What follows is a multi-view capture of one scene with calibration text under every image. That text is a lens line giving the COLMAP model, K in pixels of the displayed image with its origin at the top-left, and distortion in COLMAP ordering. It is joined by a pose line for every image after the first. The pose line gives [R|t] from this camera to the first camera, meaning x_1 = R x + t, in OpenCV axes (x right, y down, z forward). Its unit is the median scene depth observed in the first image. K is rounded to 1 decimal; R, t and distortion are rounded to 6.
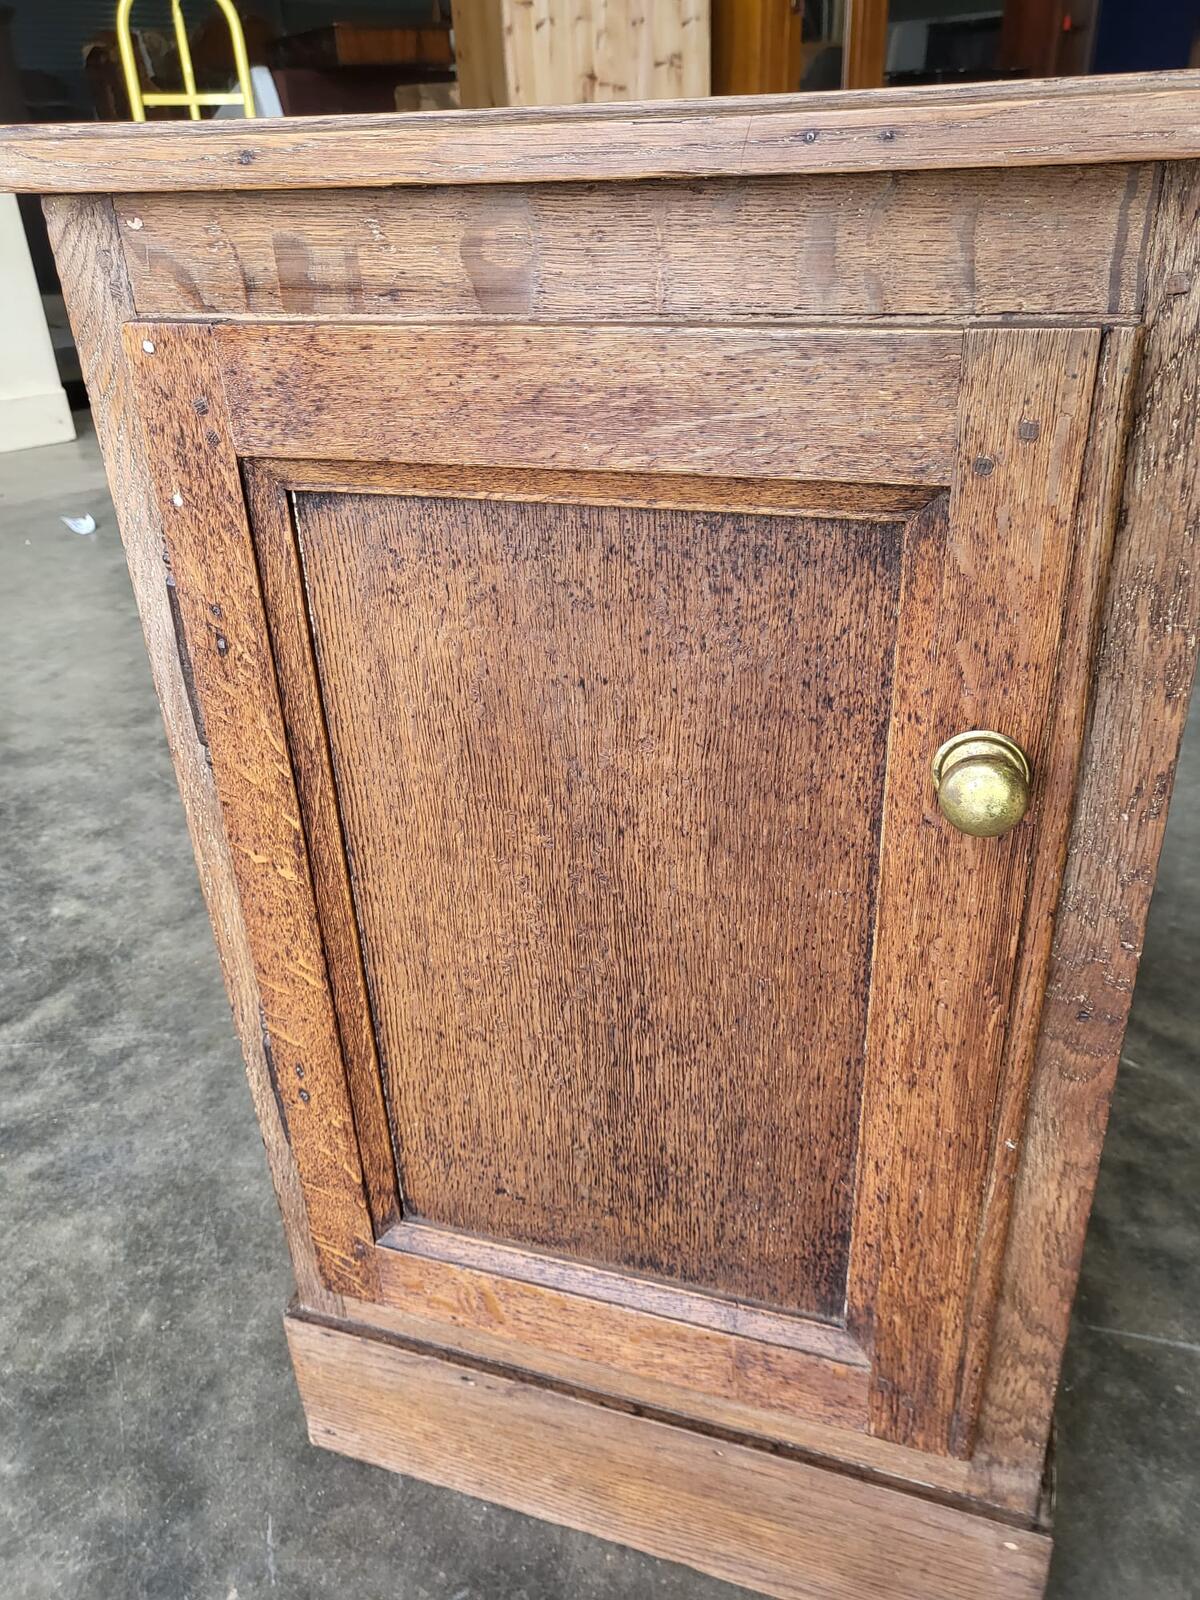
lens RADIAL K [[1241.3, 0, 604.3], [0, 1241.3, 785.4], [0, 0, 1]] dist [-0.025191, 0.078004]
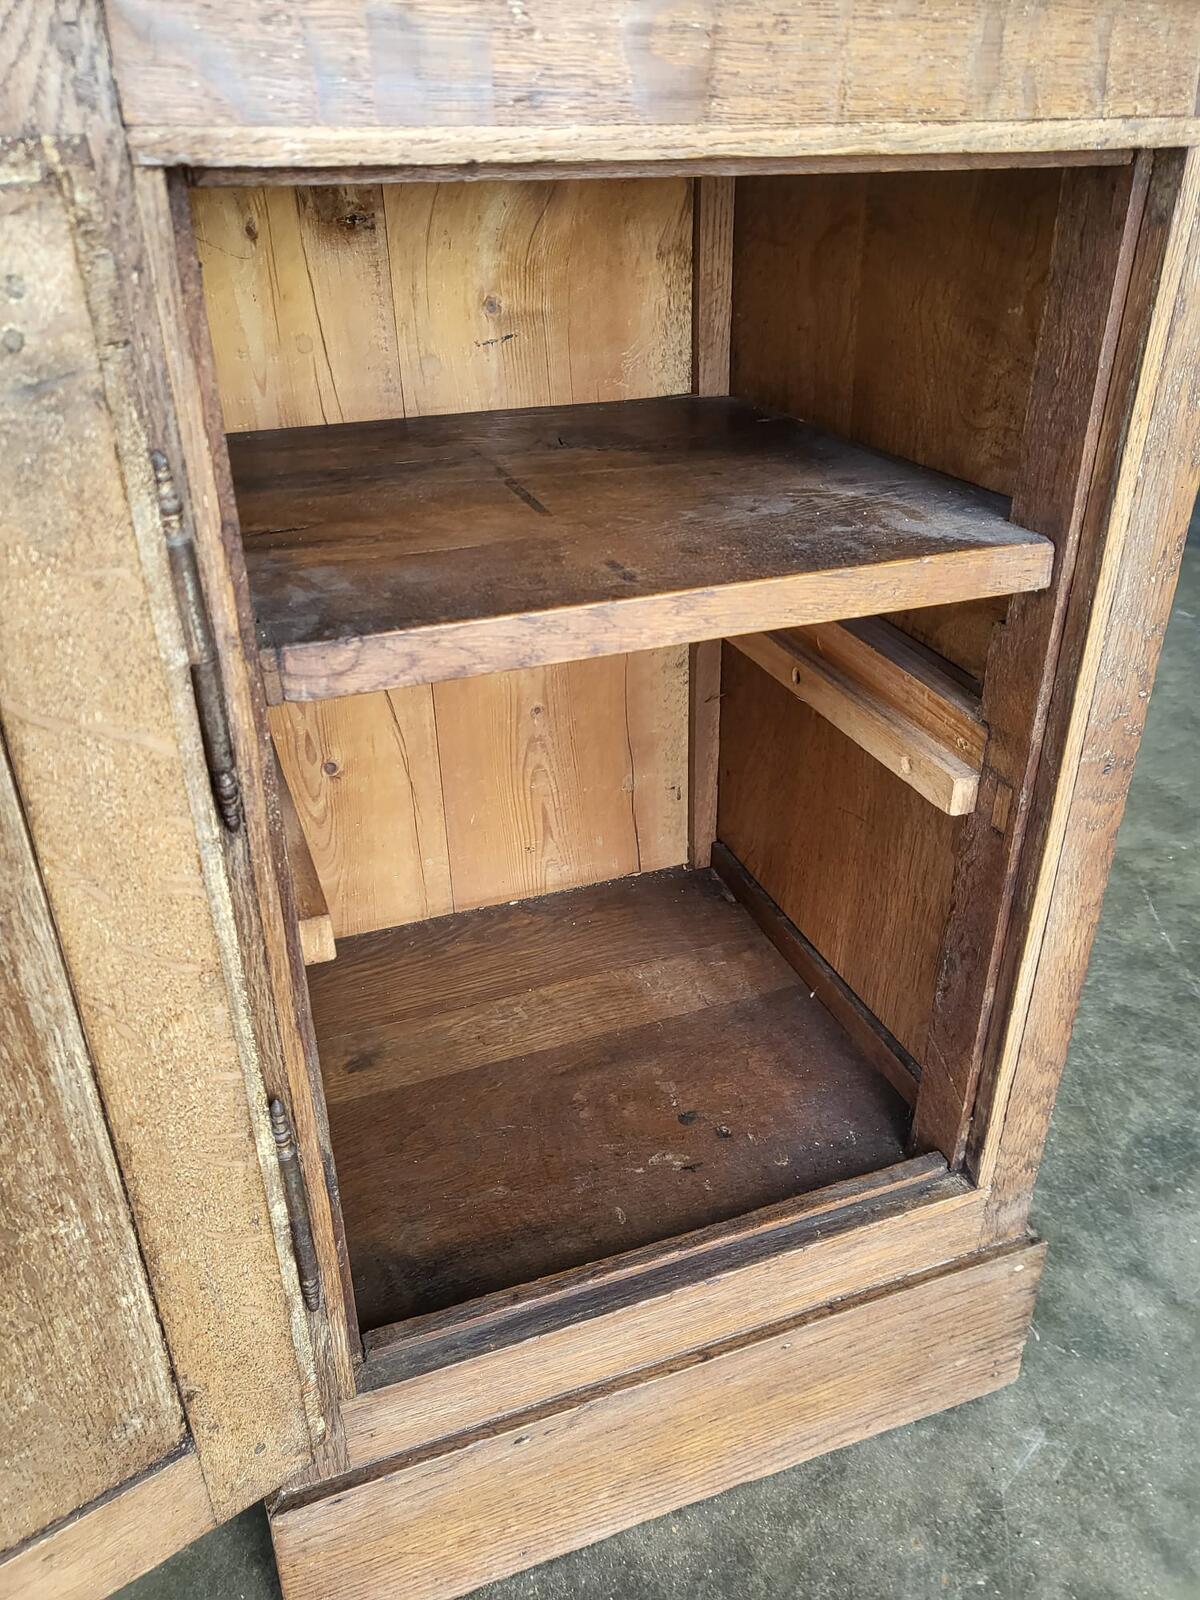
lens RADIAL K [[1244.5, 0, 601.5], [0, 1244.5, 785.8], [0, 0, 1]] dist [-0.024431, 0.090197]
pose [[0.767636, -0.276658, 0.578096, -0.642013], [0.270345, 0.957628, 0.099306, -0.041252], [-0.581075, 0.080055, 0.809903, 0.330686]]
